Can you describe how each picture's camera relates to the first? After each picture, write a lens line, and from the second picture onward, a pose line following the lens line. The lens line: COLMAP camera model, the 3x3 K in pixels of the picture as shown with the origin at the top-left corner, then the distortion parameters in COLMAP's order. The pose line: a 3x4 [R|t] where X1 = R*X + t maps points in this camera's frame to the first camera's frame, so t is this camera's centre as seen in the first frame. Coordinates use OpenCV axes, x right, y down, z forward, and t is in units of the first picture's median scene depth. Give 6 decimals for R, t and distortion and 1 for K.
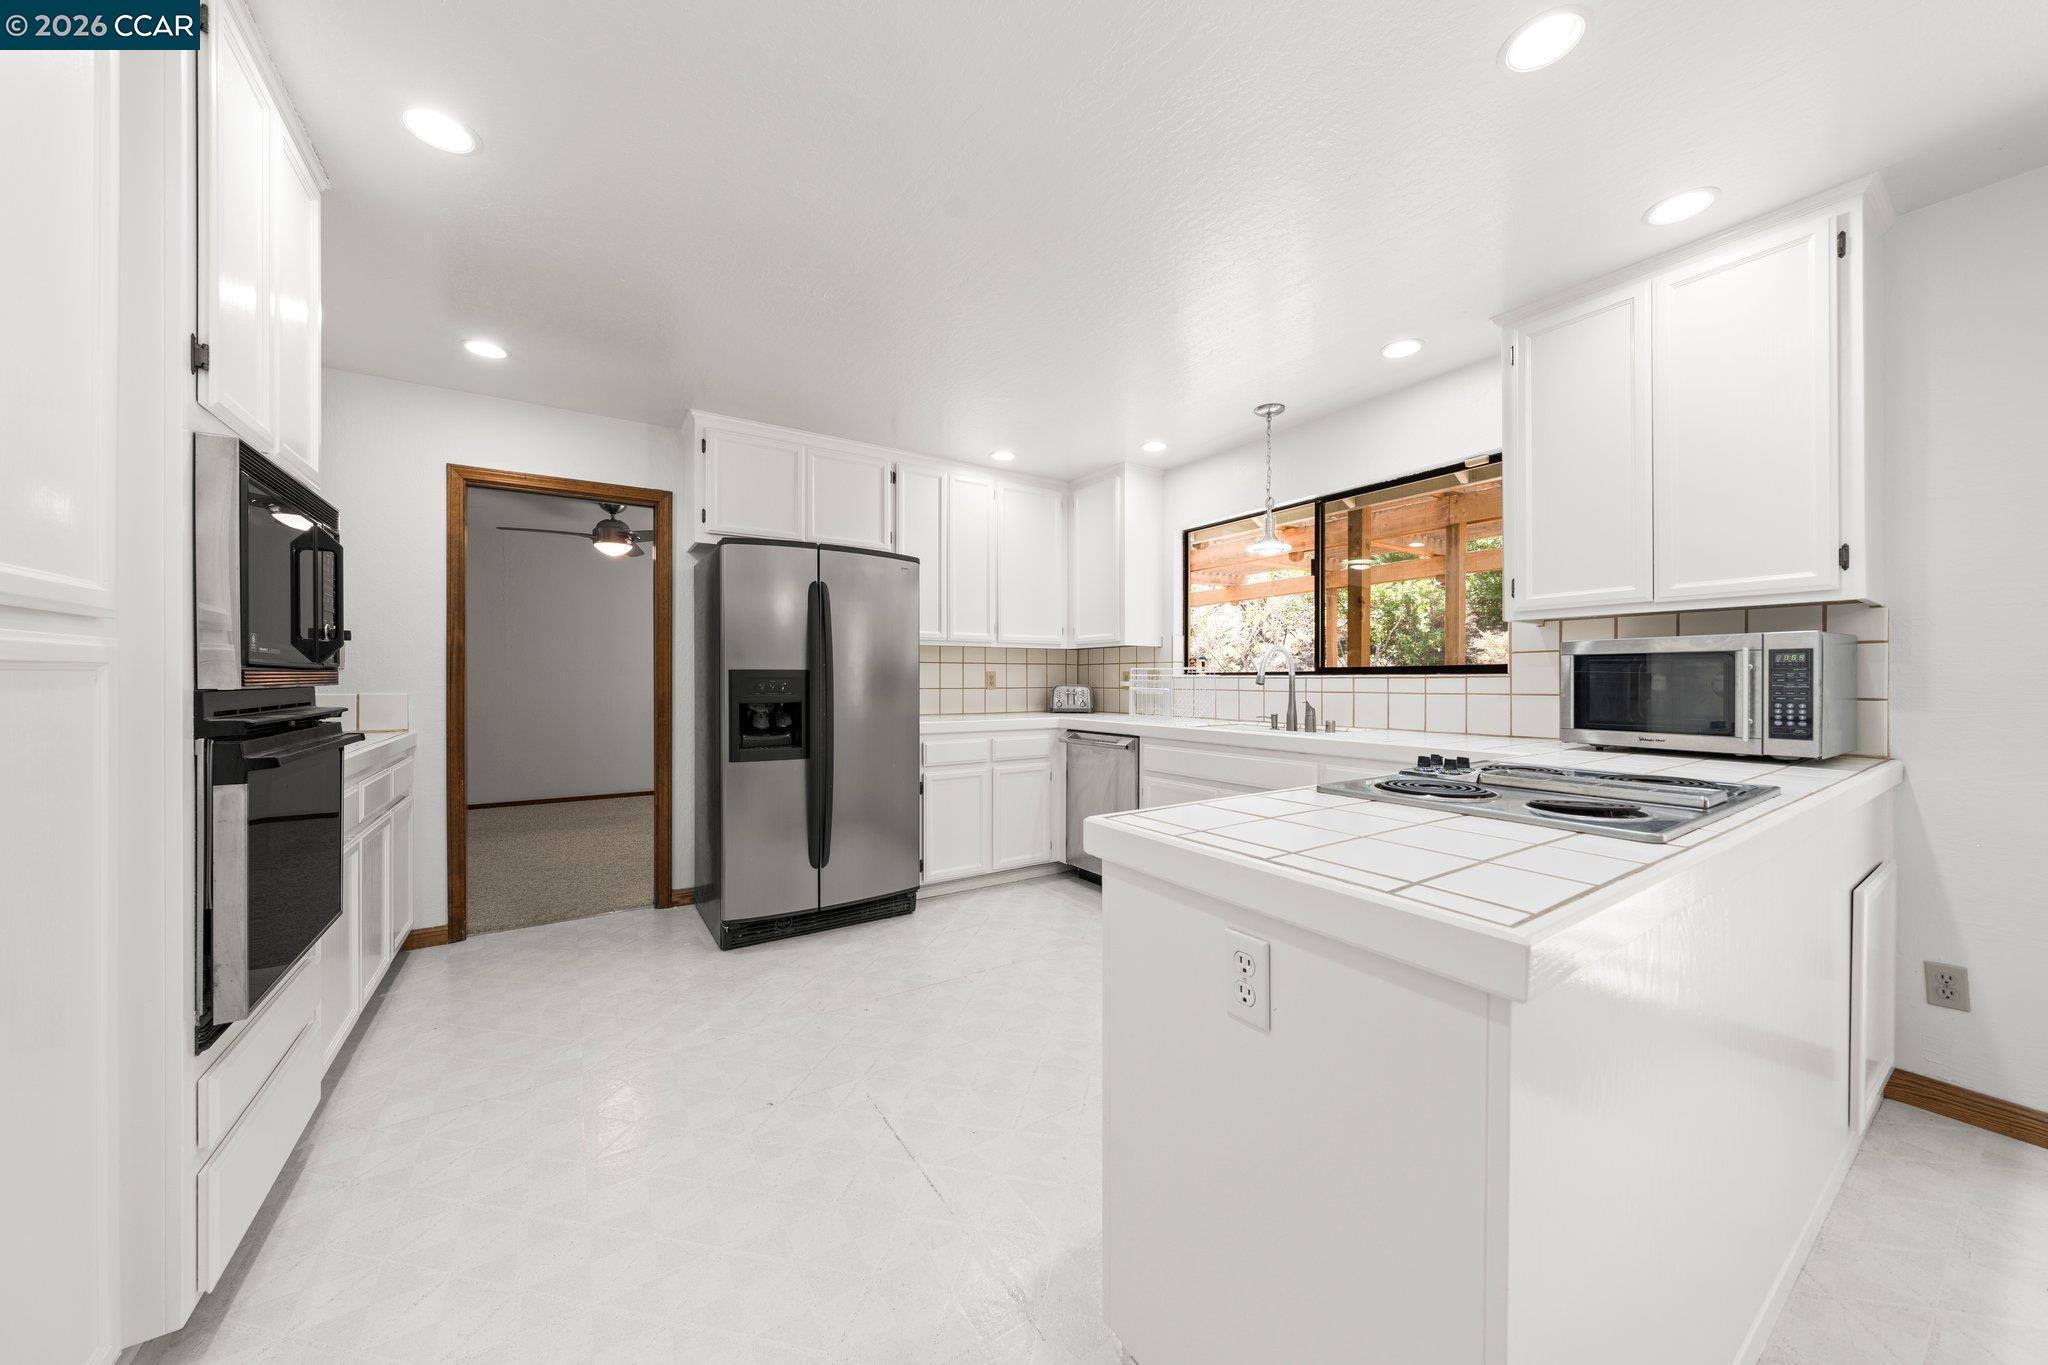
lens RADIAL K [[706.8, 0, 1033.7], [0, 706.8, 680.2], [0, 0, 1]] dist [0.000665, 0.000314]
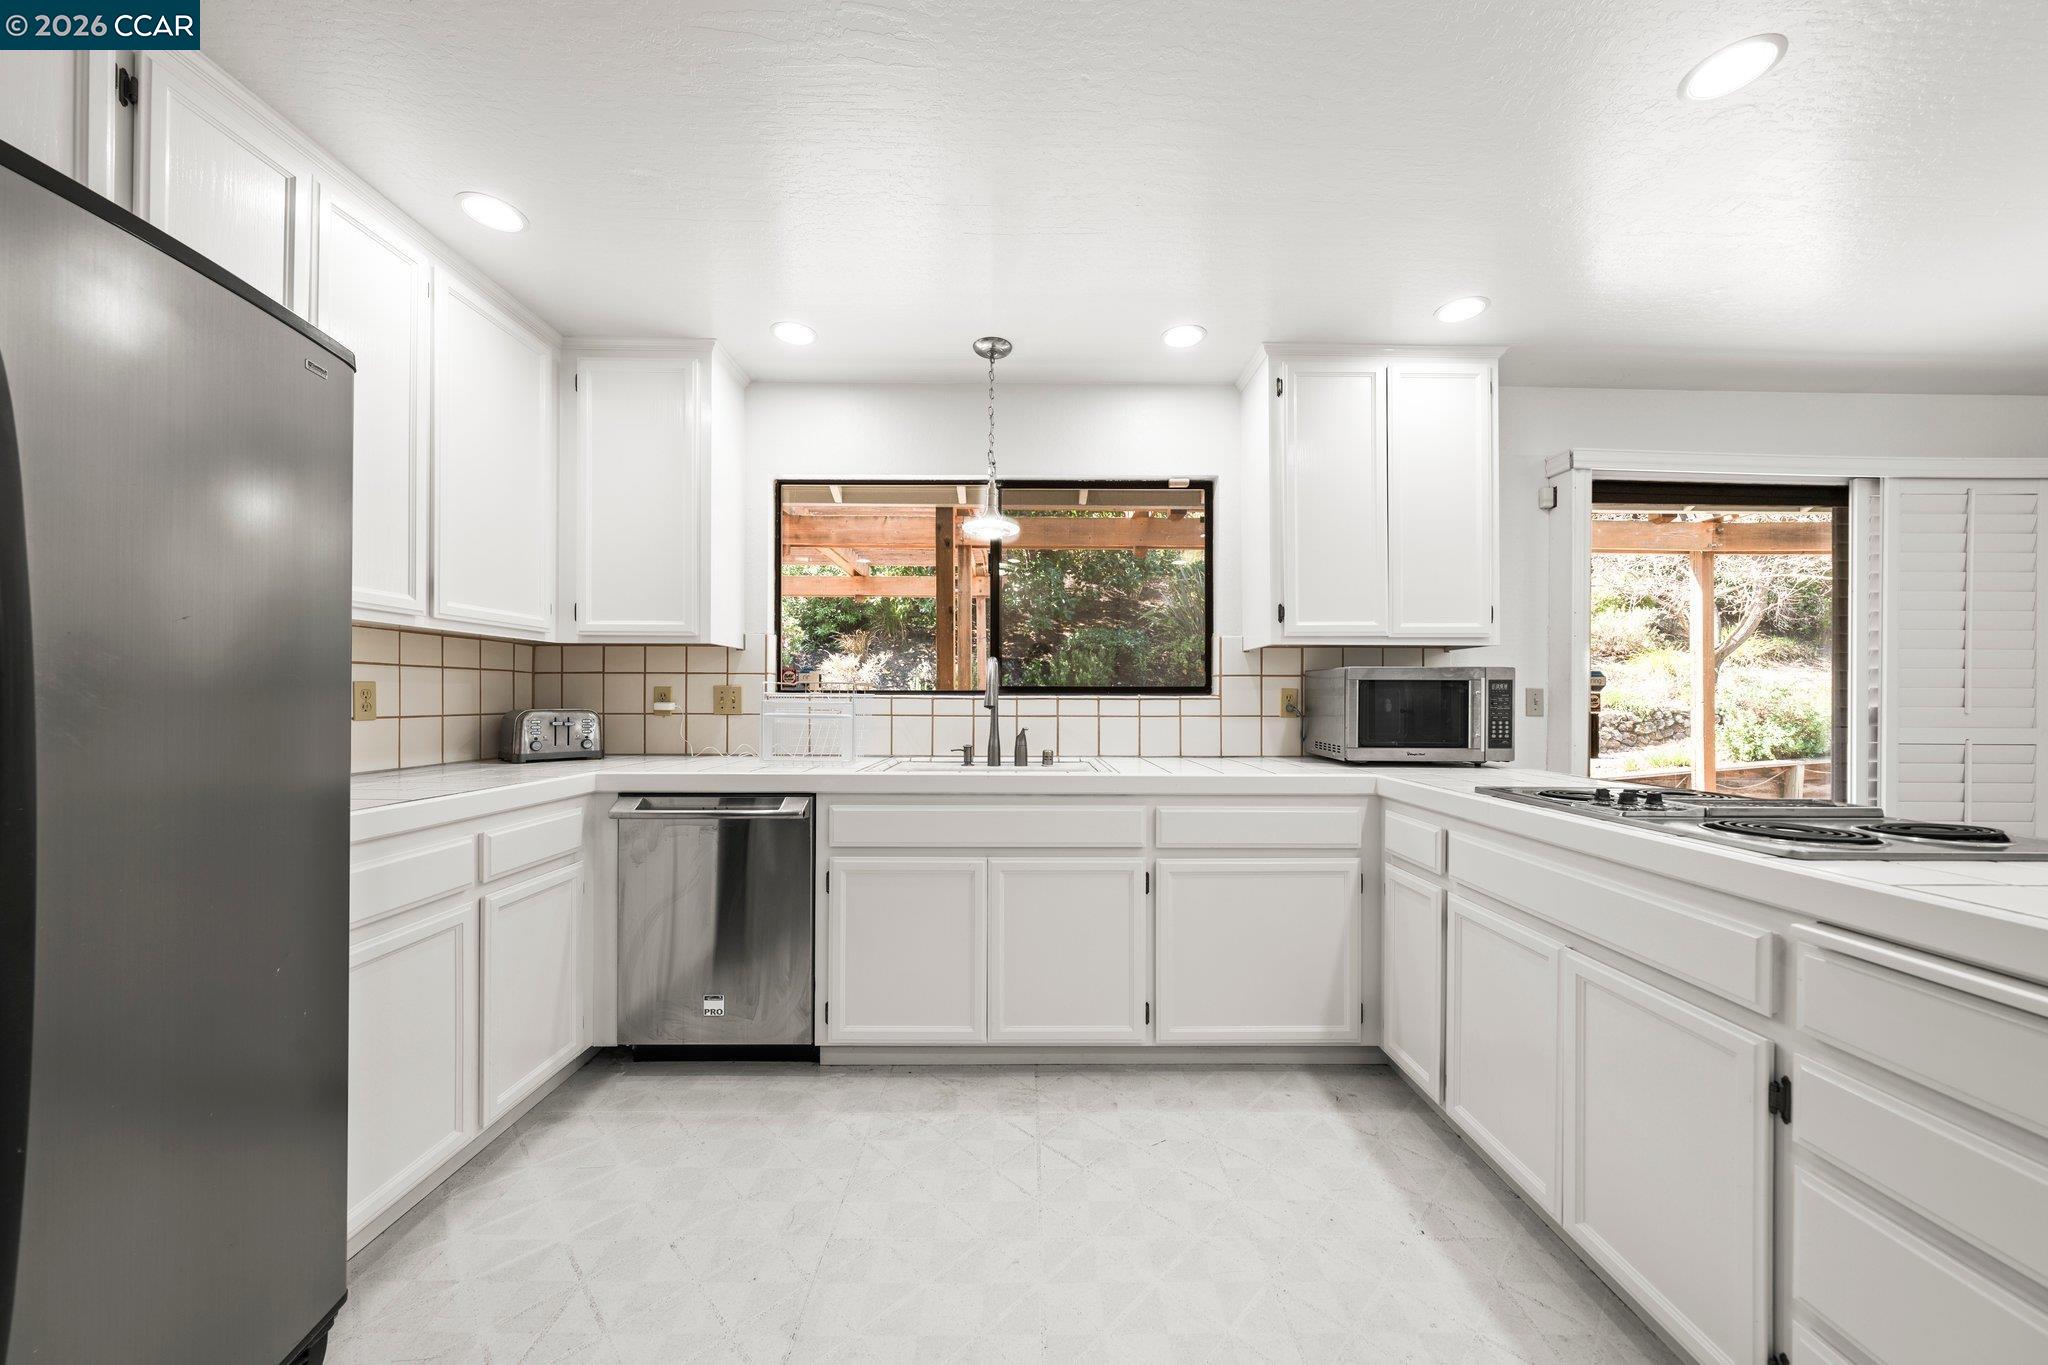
lens RADIAL K [[706.8, 0, 1026.2], [0, 706.8, 696.6], [0, 0, 1]] dist [0.000665, 0.000314]
pose [[0.550914, 0.006388, 0.834538, -0.269001], [-0.003049, 0.999979, -0.005641, -0.001382], [-0.834556, 0.000563, 0.550922, 0.526347]]
